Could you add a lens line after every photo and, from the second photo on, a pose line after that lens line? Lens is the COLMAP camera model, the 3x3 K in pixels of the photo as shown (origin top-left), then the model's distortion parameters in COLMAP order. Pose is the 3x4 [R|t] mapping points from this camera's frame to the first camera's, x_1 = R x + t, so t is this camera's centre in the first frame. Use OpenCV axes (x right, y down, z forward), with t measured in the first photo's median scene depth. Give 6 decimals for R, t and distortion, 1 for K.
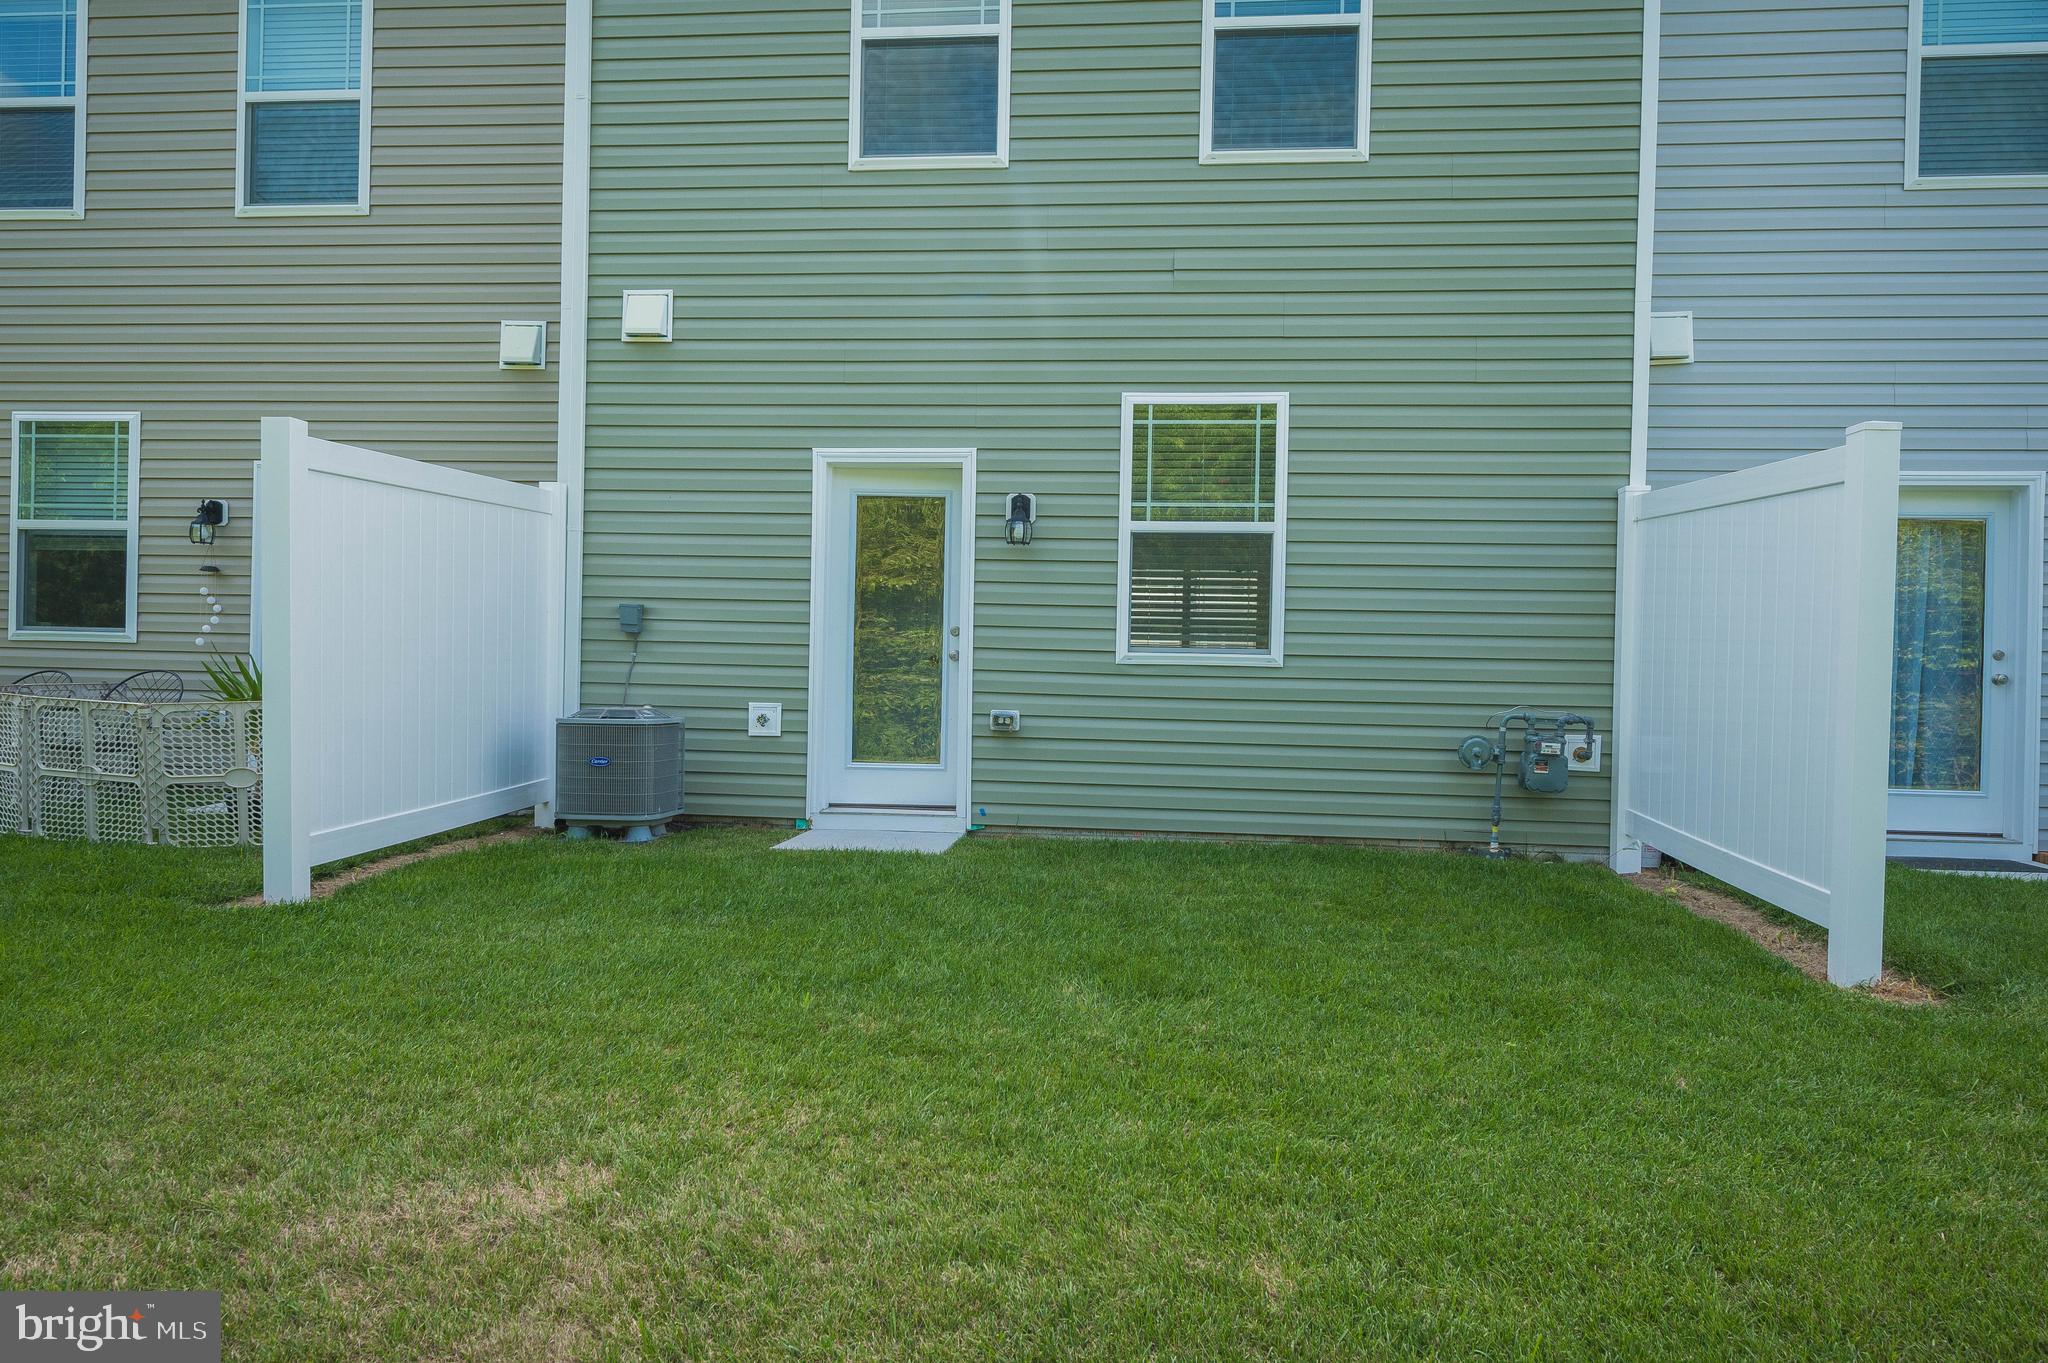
lens RADIAL K [[1416.4, 0, 1024.0], [0, 1416.4, 681.5], [0, 0, 1]] dist [0.004407, 0.002678]
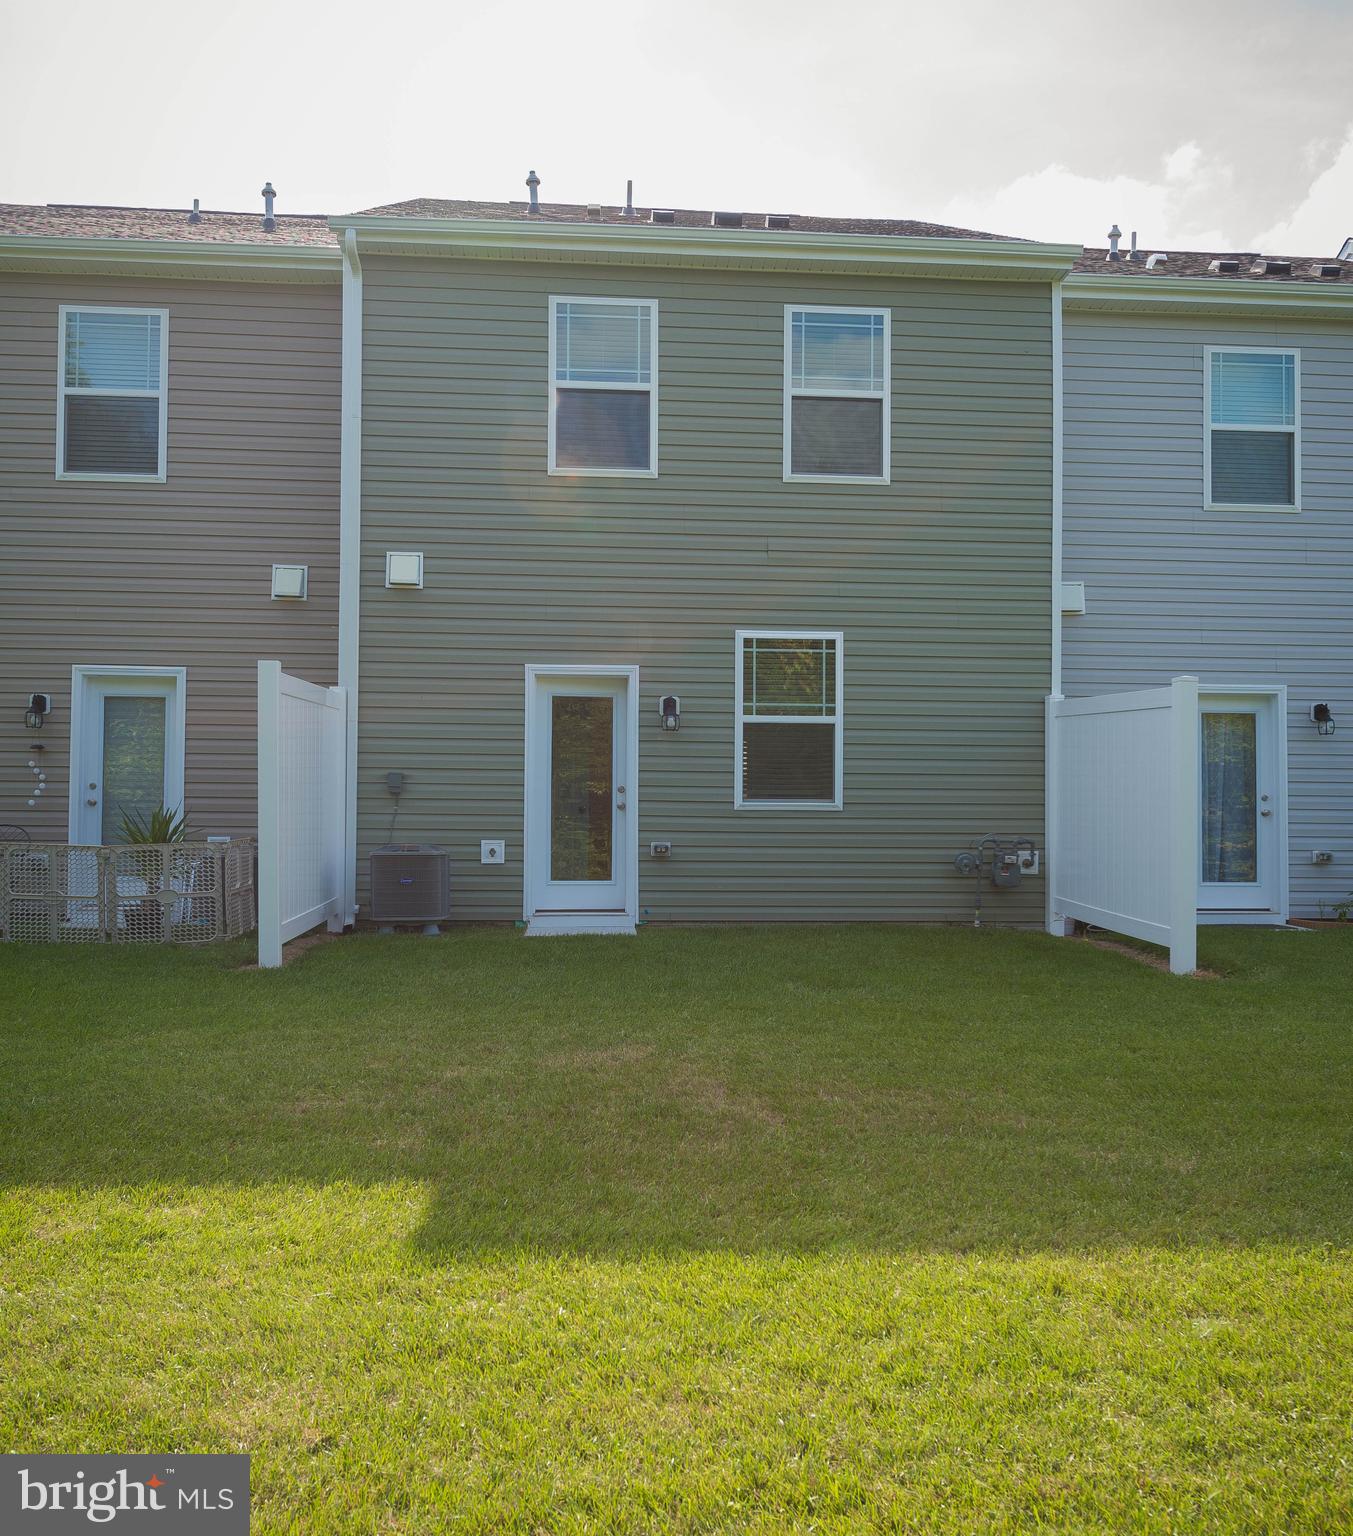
lens RADIAL K [[1532.4, 0, 668.1], [0, 1532.4, 798.0], [0, 0, 1]] dist [0.009476, 0.017694]
pose [[0.979536, -0.010256, 0.201009, -0.327556], [0.016139, 0.999487, -0.027650, 0.018347], [-0.200622, 0.030328, 0.979199, -0.571153]]
